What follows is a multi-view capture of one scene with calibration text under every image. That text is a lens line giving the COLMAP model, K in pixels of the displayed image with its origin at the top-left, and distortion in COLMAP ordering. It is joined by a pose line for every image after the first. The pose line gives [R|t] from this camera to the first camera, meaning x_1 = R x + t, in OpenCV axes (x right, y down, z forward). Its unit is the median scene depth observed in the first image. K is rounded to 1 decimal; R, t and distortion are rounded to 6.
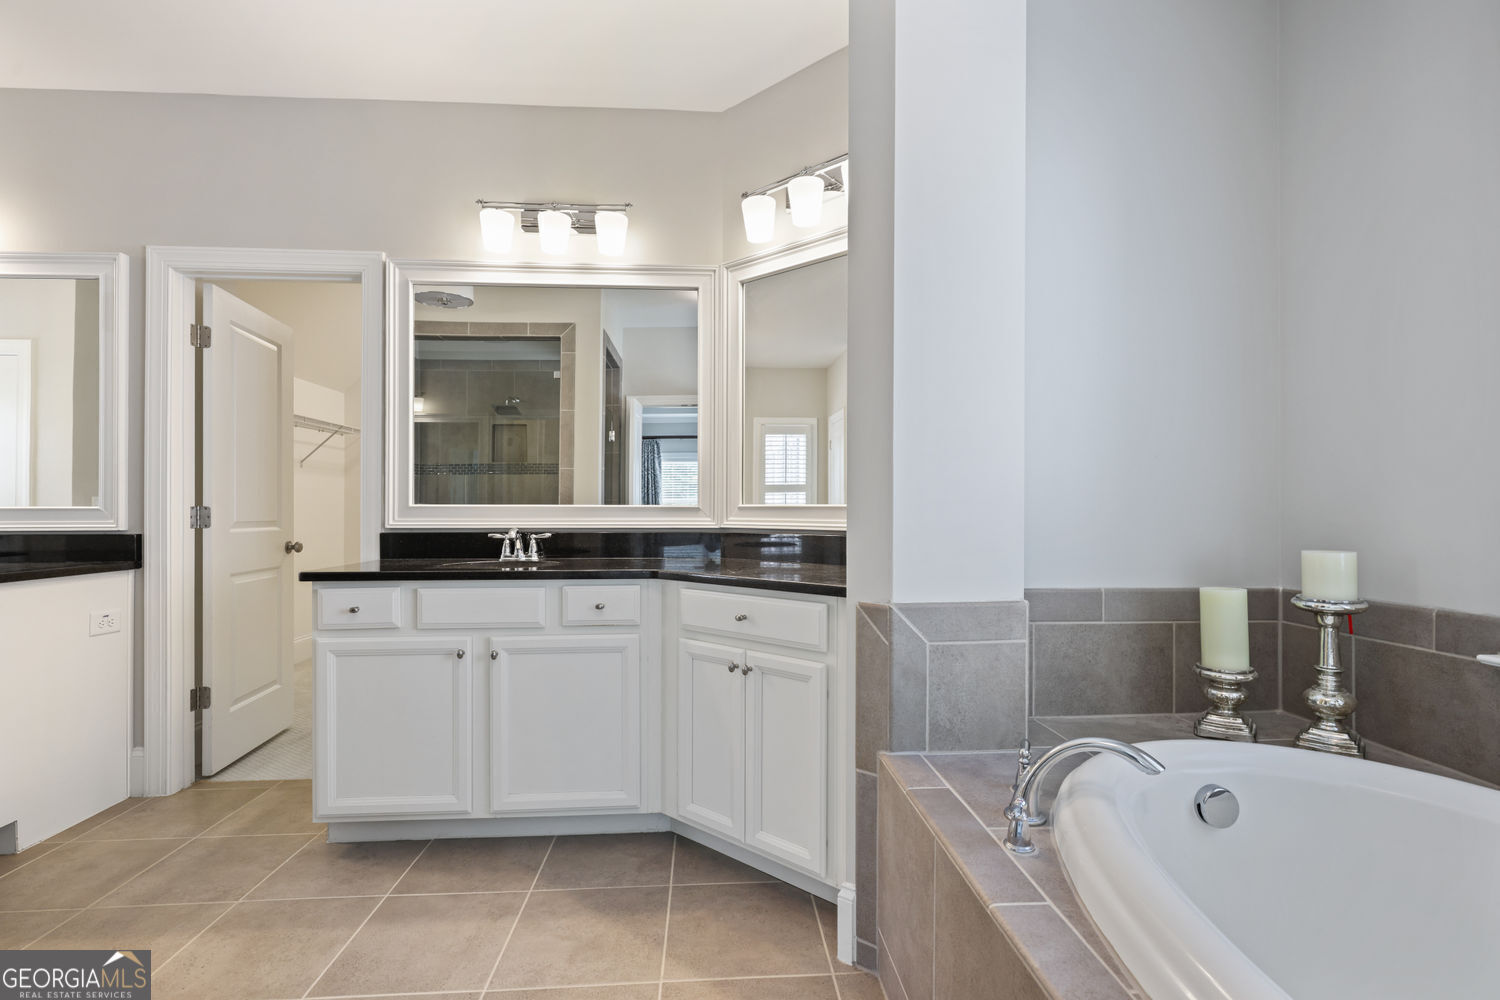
lens RADIAL K [[674.8, 0, 749.7], [0, 674.8, 507.4], [0, 0, 1]] dist [-0.002886, 0.000164]
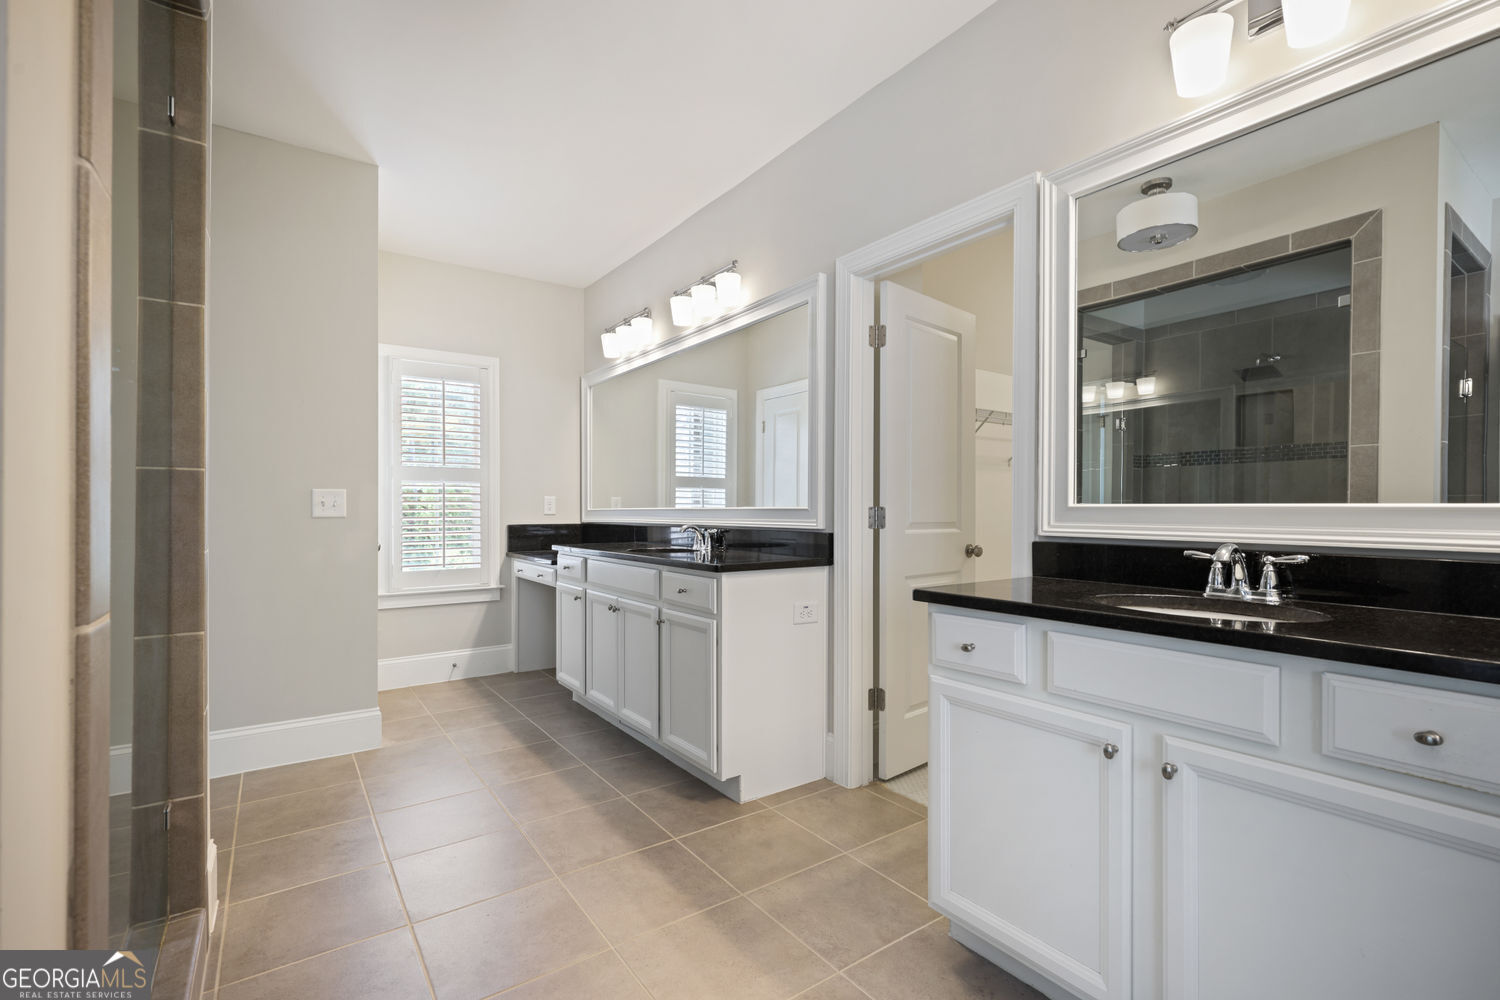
lens RADIAL K [[674.8, 0, 749.3], [0, 674.8, 508.5], [0, 0, 1]] dist [-0.002886, 0.000164]
pose [[0.525764, 0.001125, -0.850629, -0.068288], [0.001117, 0.999997, 0.002013, -0.001273], [0.850629, -0.002008, 0.525762, 0.326200]]
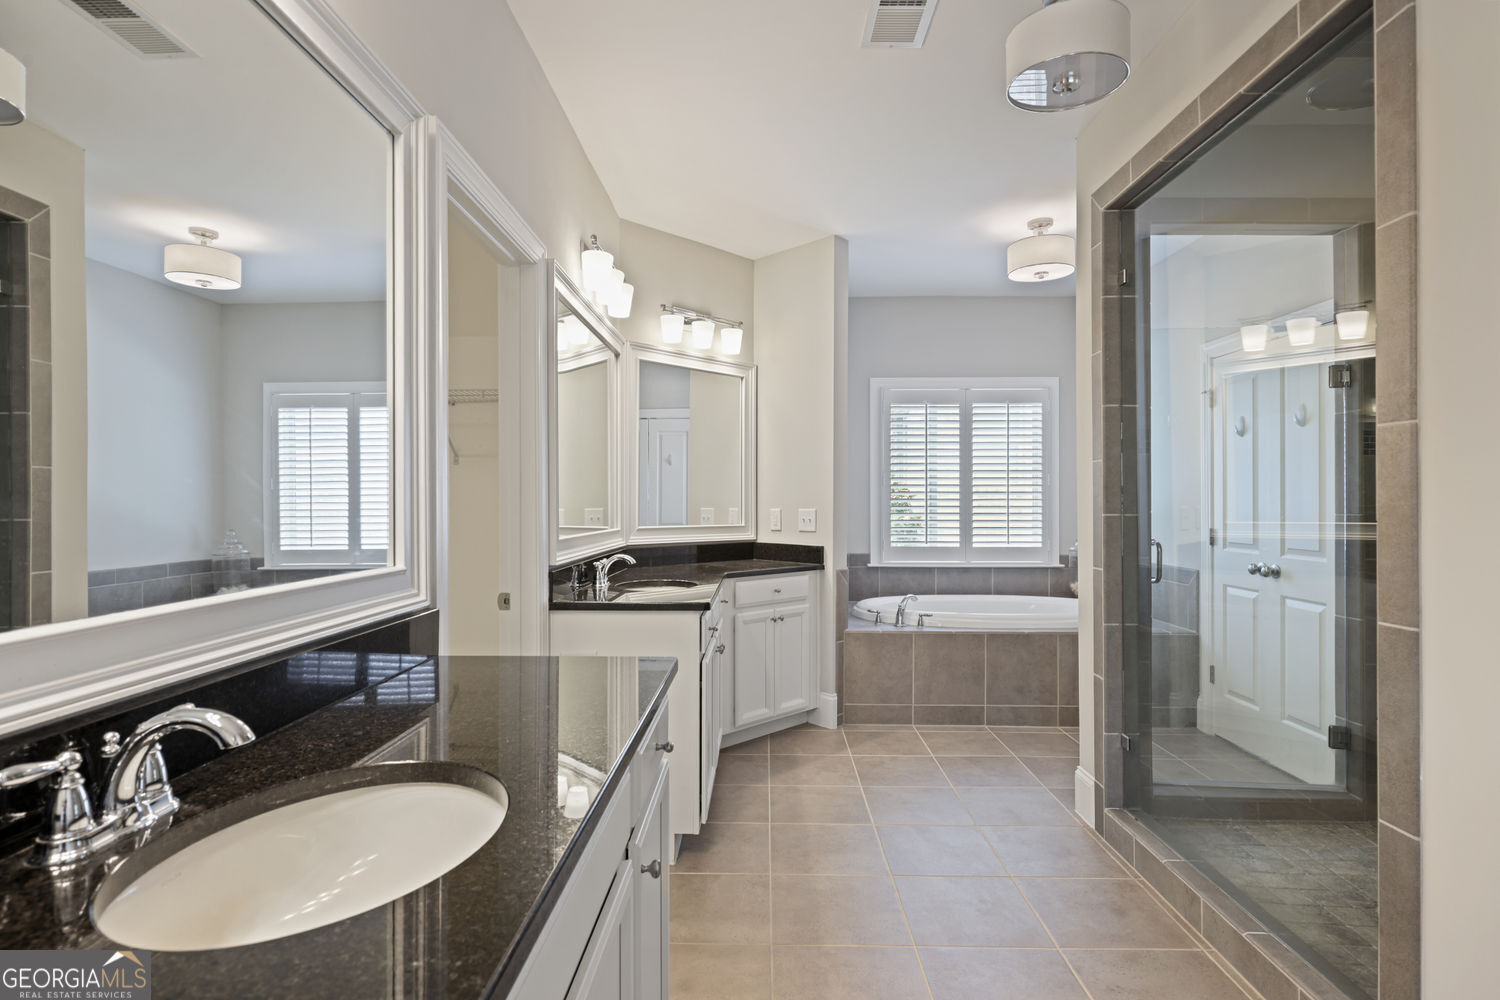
lens RADIAL K [[761.0, 0, 748.4], [0, 761.0, 501.1], [0, 0, 1]] dist [-0.001091, 0.000002]
pose [[0.090989, 0.004854, 0.995840, -1.511616], [-0.003458, 0.999984, -0.004558, -0.050341], [-0.995846, -0.003029, 0.091005, 0.657227]]
